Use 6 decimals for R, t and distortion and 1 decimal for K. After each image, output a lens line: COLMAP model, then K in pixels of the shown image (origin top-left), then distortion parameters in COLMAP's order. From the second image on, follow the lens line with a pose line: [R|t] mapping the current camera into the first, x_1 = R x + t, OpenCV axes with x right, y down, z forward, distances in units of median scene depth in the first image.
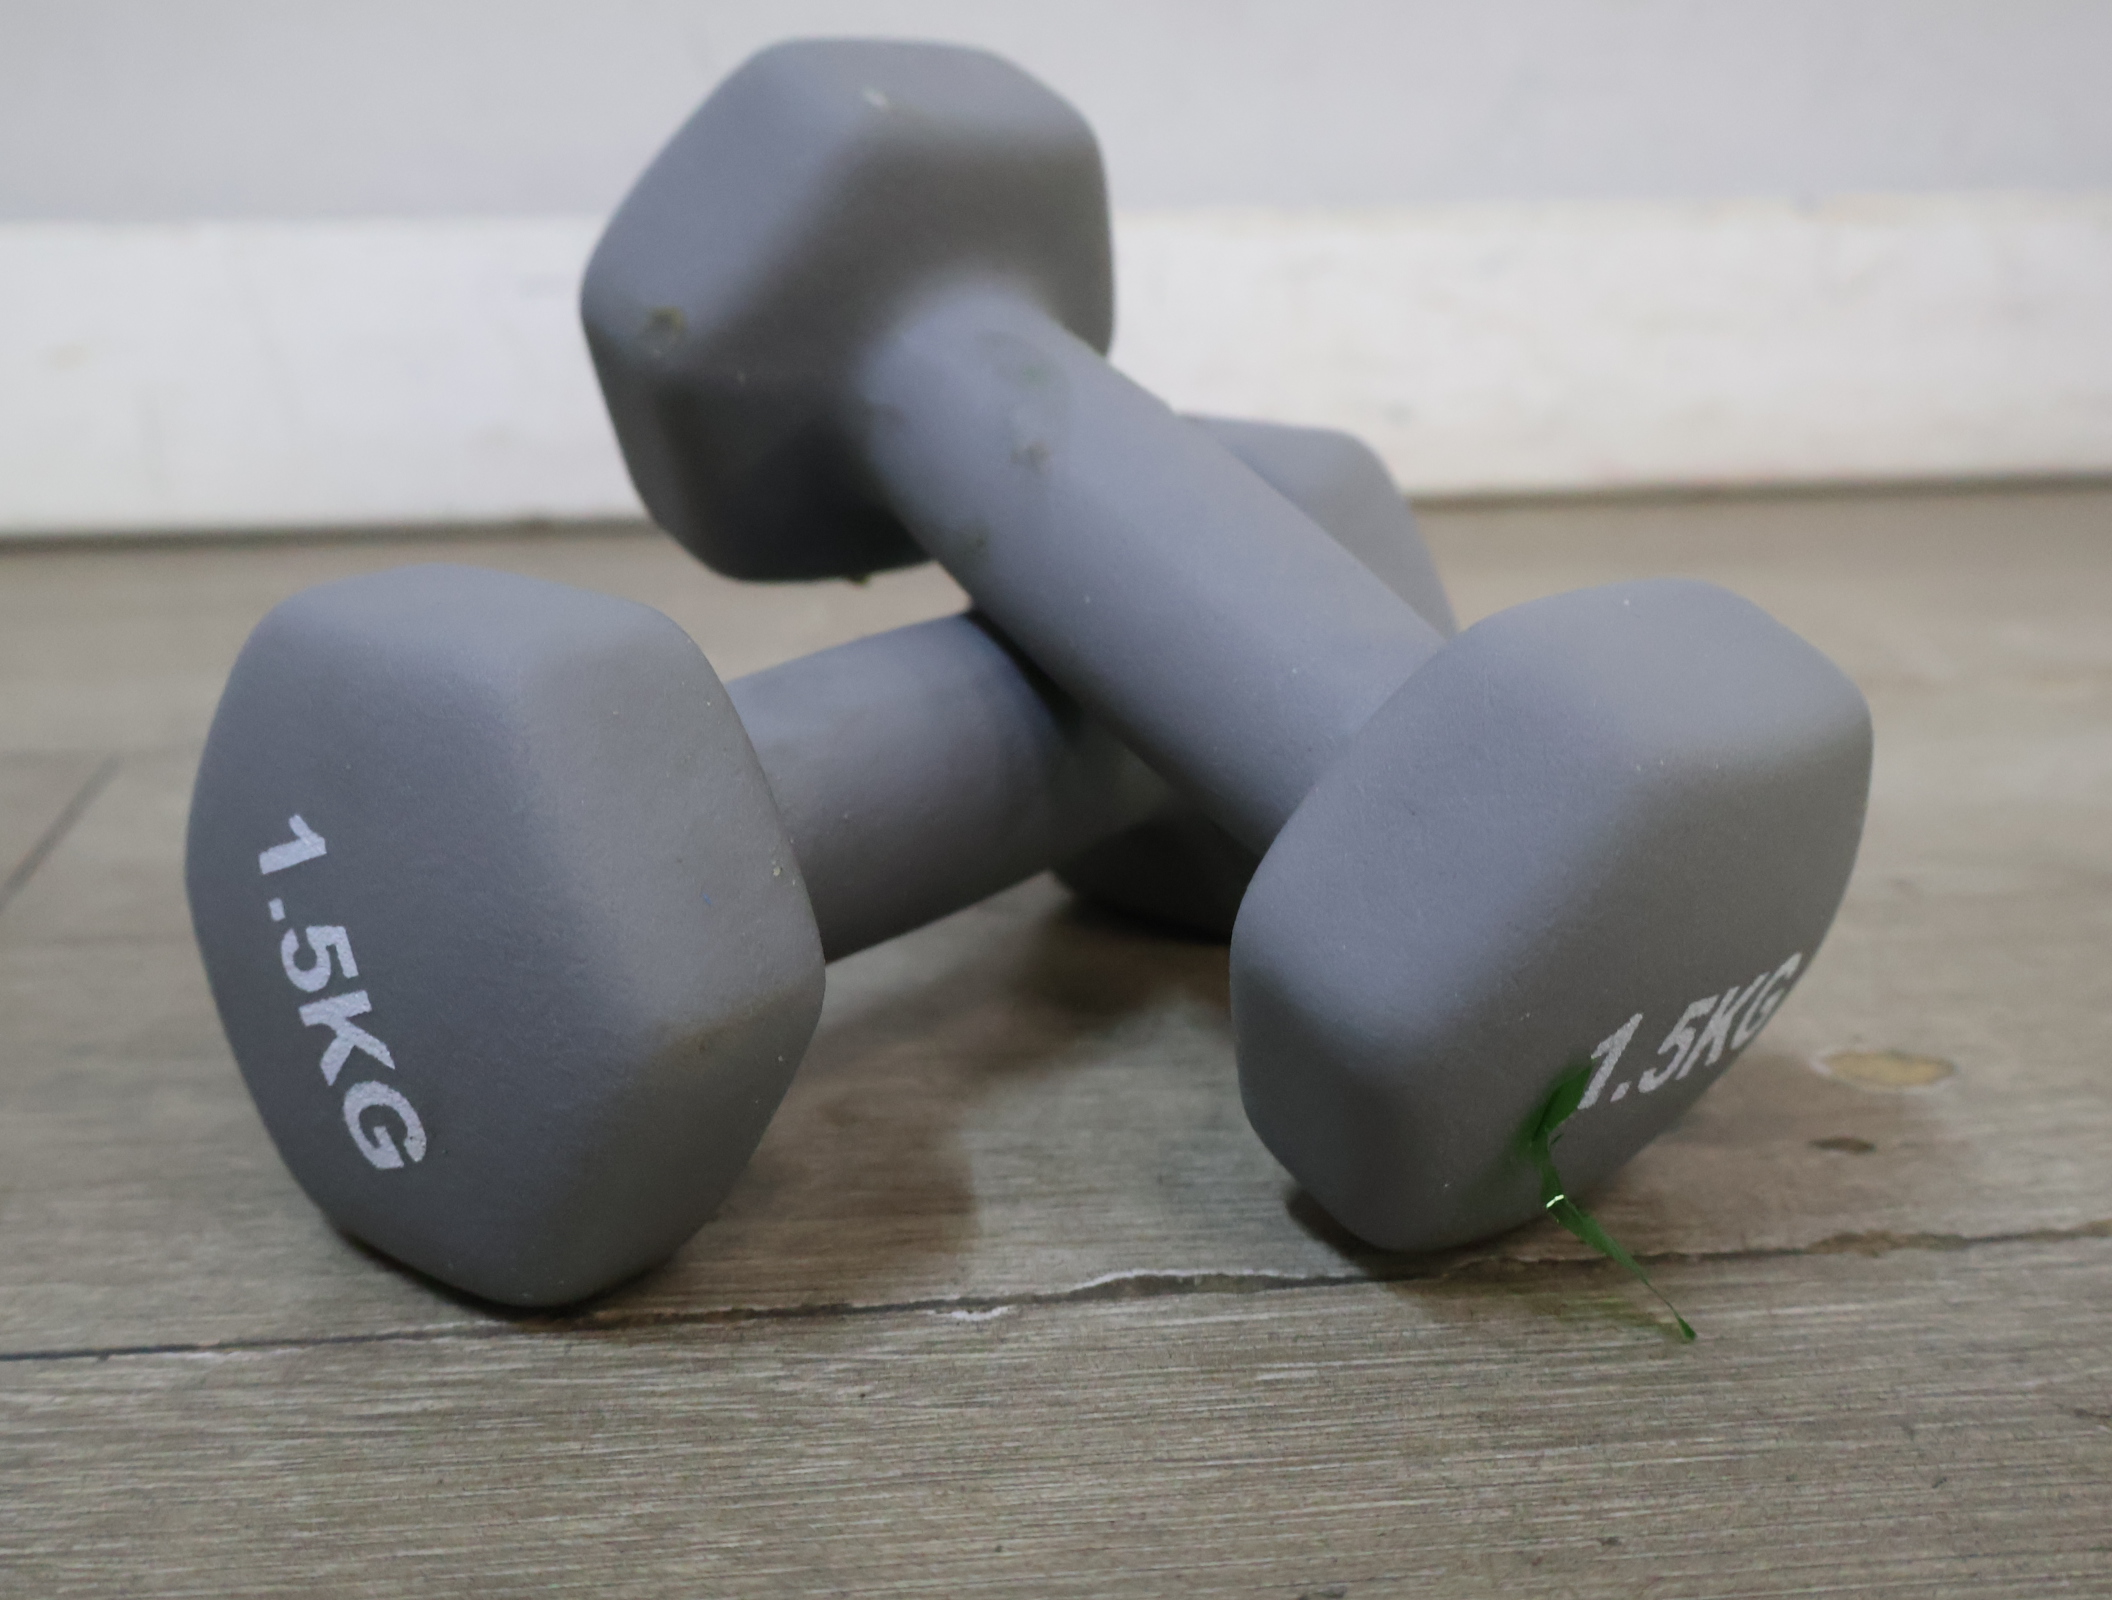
lens RADIAL K [[2478.6, 0, 1051.5], [0, 2478.6, 797.9], [0, 0, 1]] dist [0.009545, 0.000000]
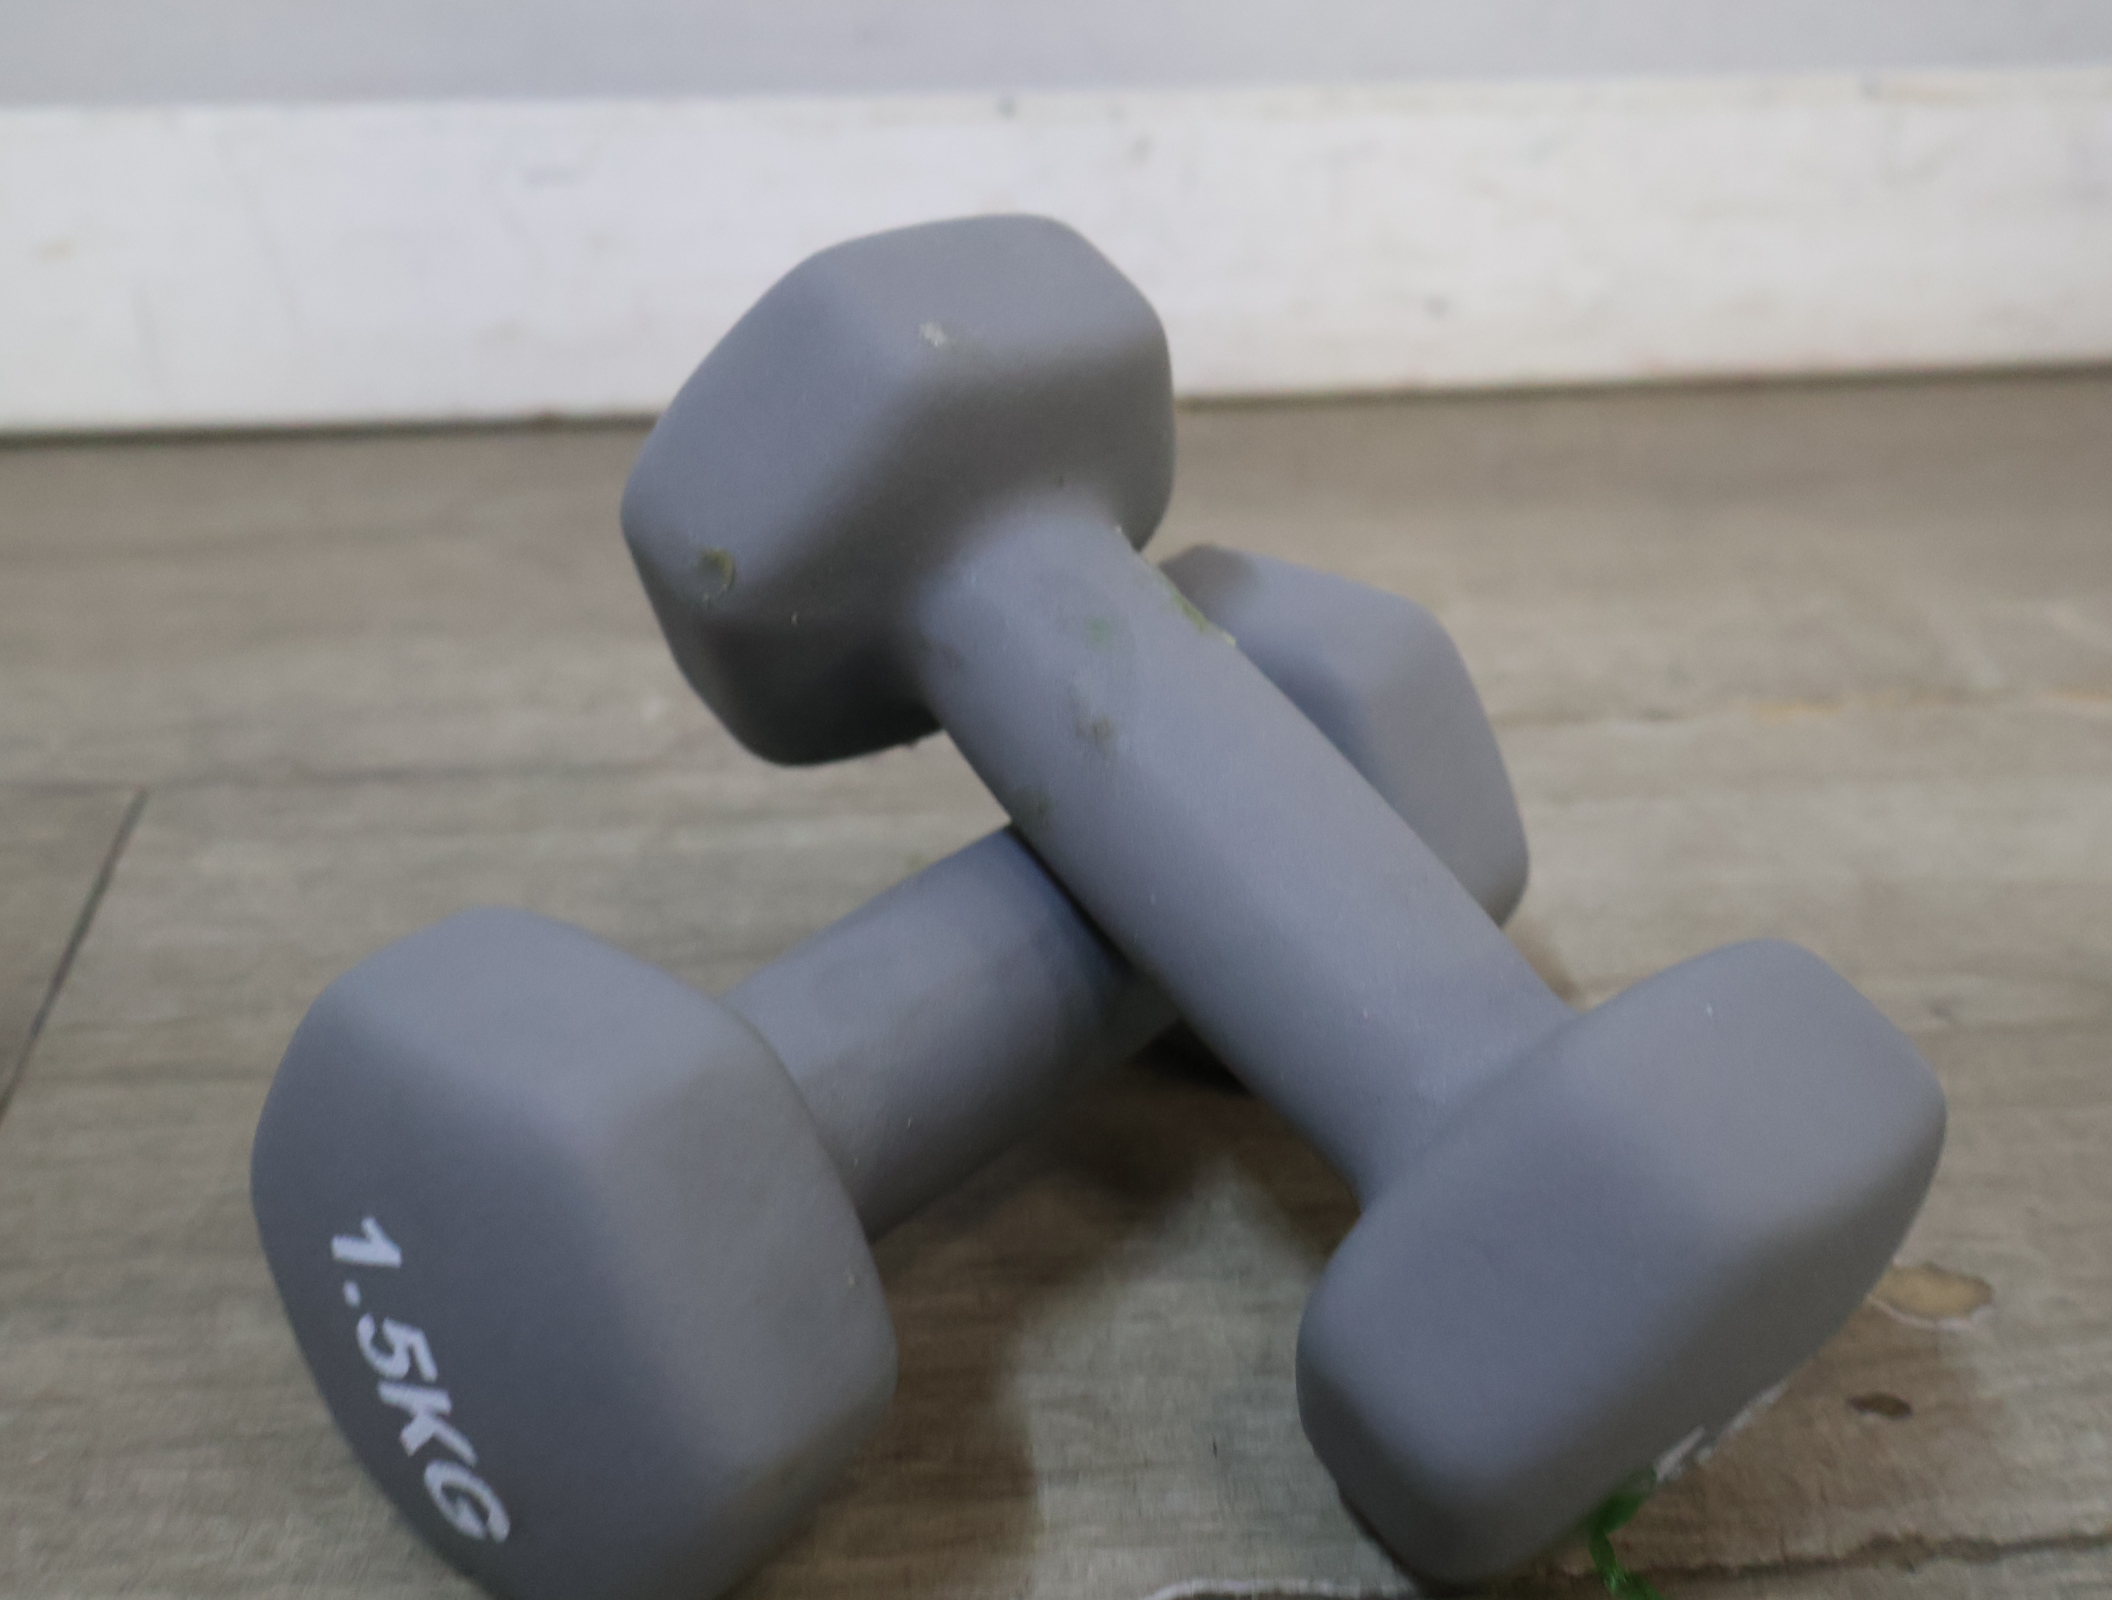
lens RADIAL K [[2478.6, 0, 1056.6], [0, 2478.6, 799.5], [0, 0, 1]] dist [0.009545, 0.000000]
pose [[0.999936, 0.008328, 0.007593, -0.033230], [-0.009501, 0.985304, 0.170546, -0.300684], [-0.006062, -0.170607, 0.985320, 0.038465]]
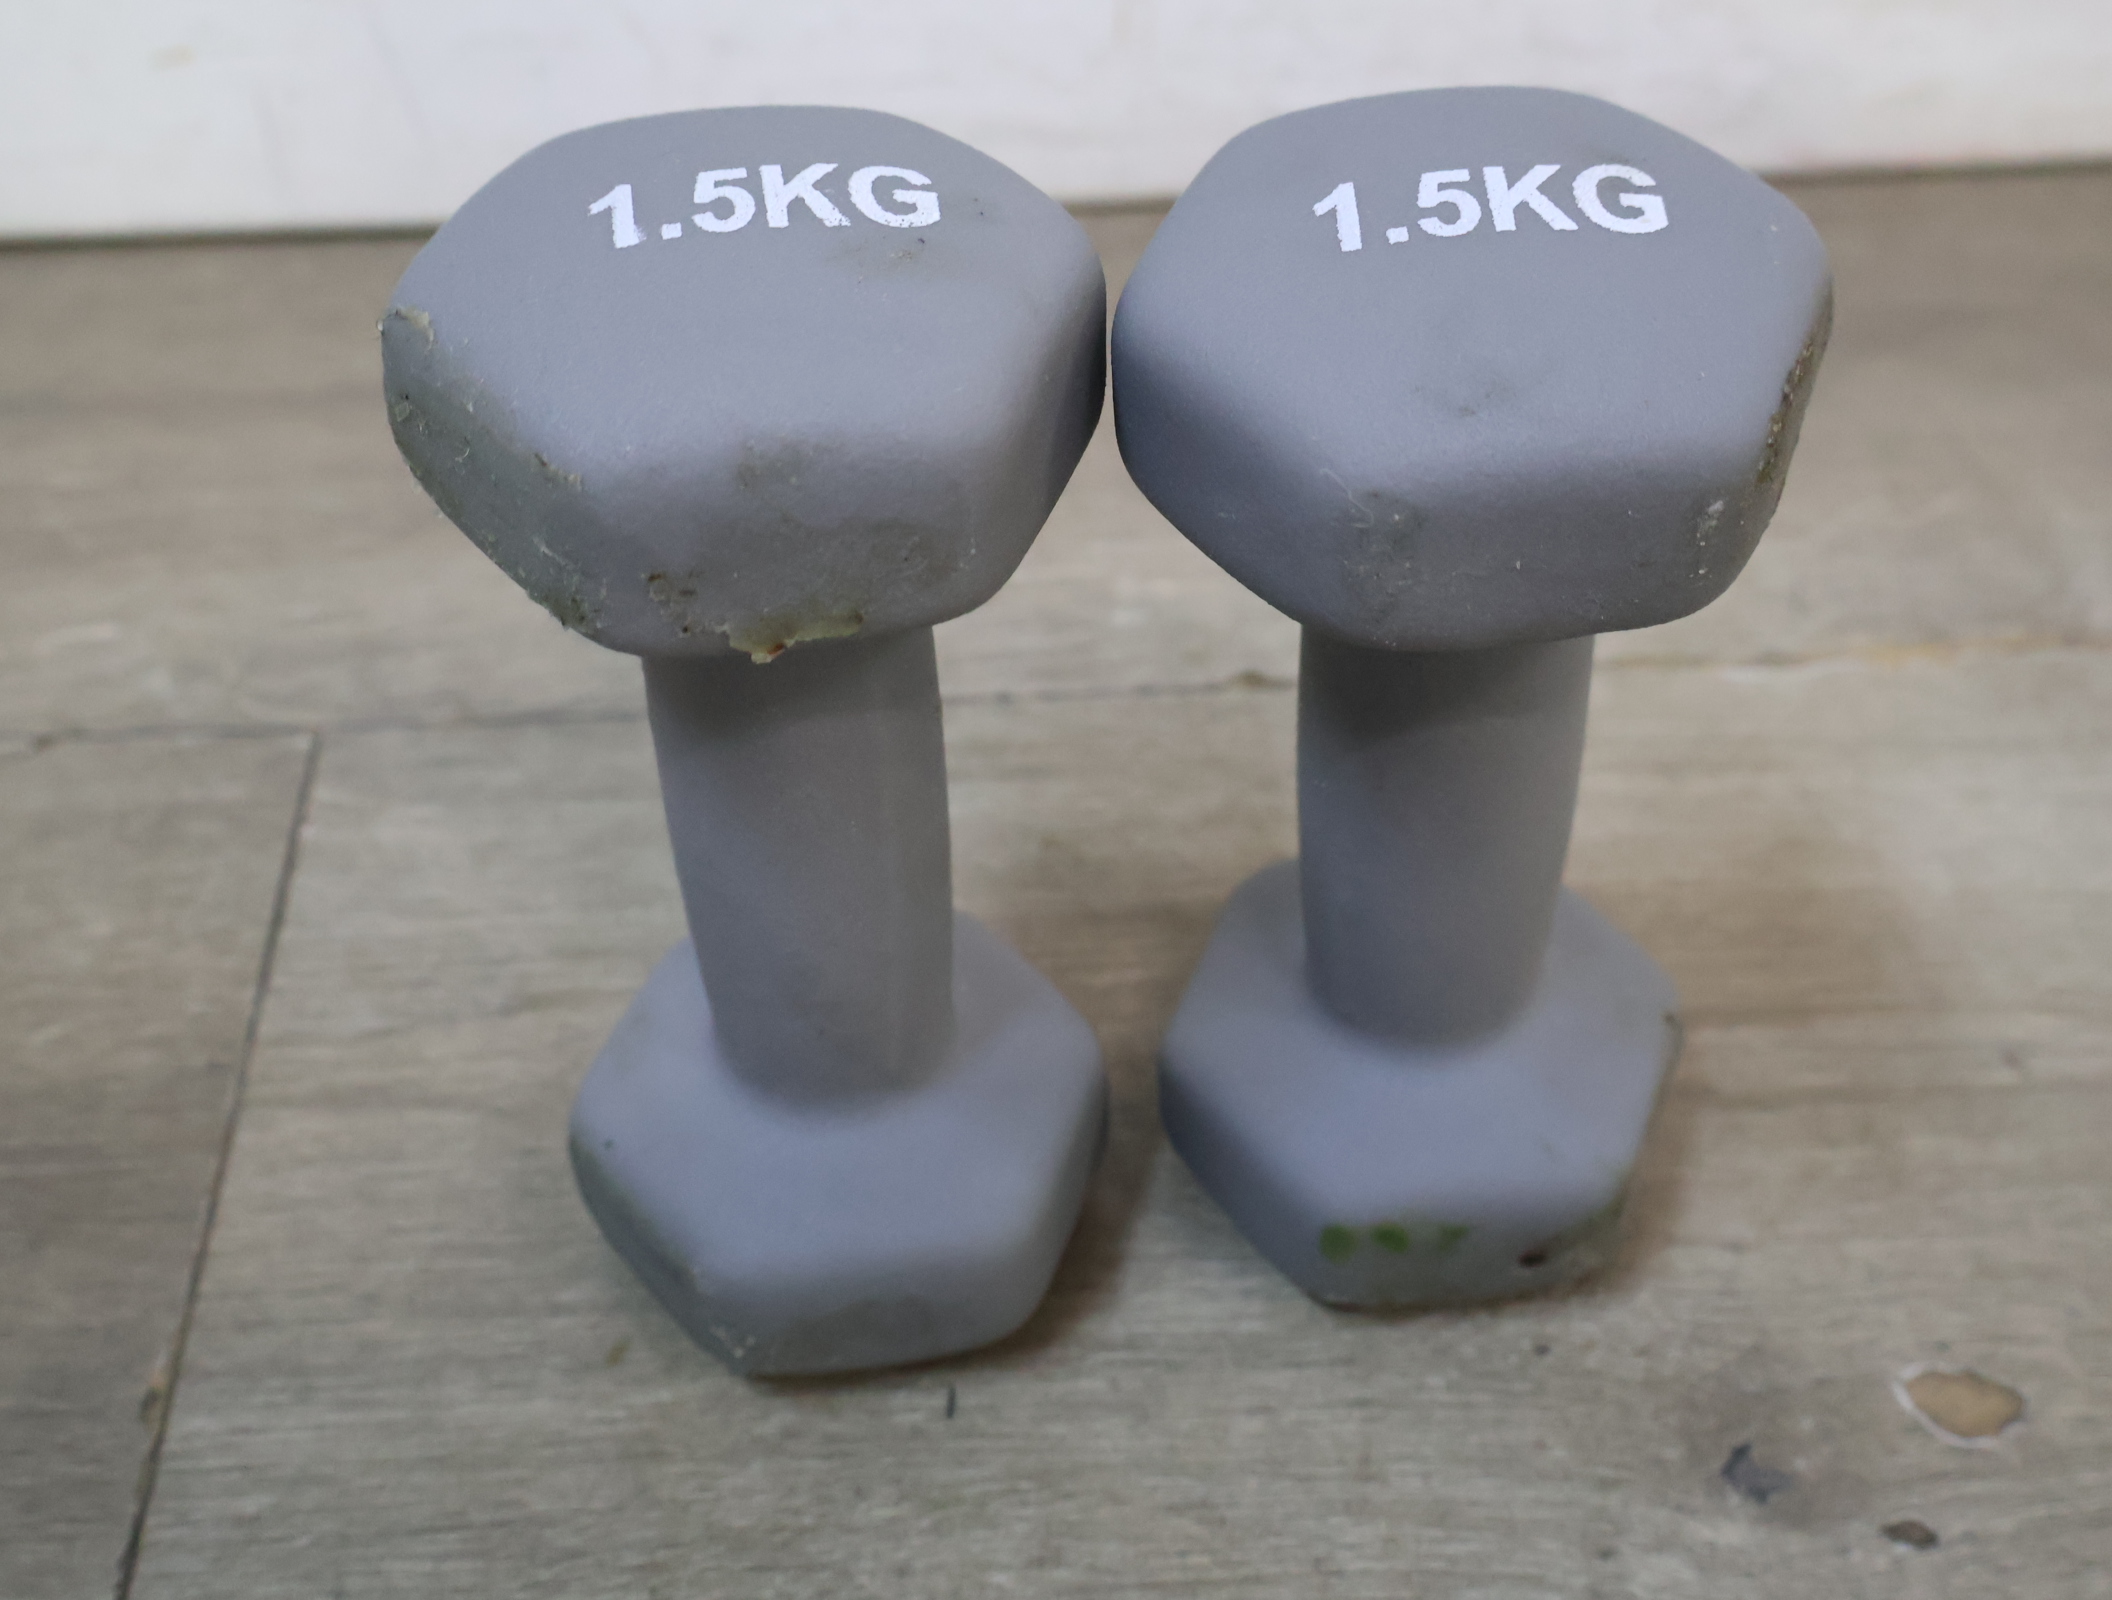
lens RADIAL K [[2478.6, 0, 1061.4], [0, 2478.6, 810.4], [0, 0, 1]] dist [0.009545, 0.000000]
pose [[0.999281, 0.028836, -0.024621, -0.061638], [-0.015976, 0.909081, 0.416313, -0.694028], [0.034387, -0.415620, 0.908888, 0.082405]]
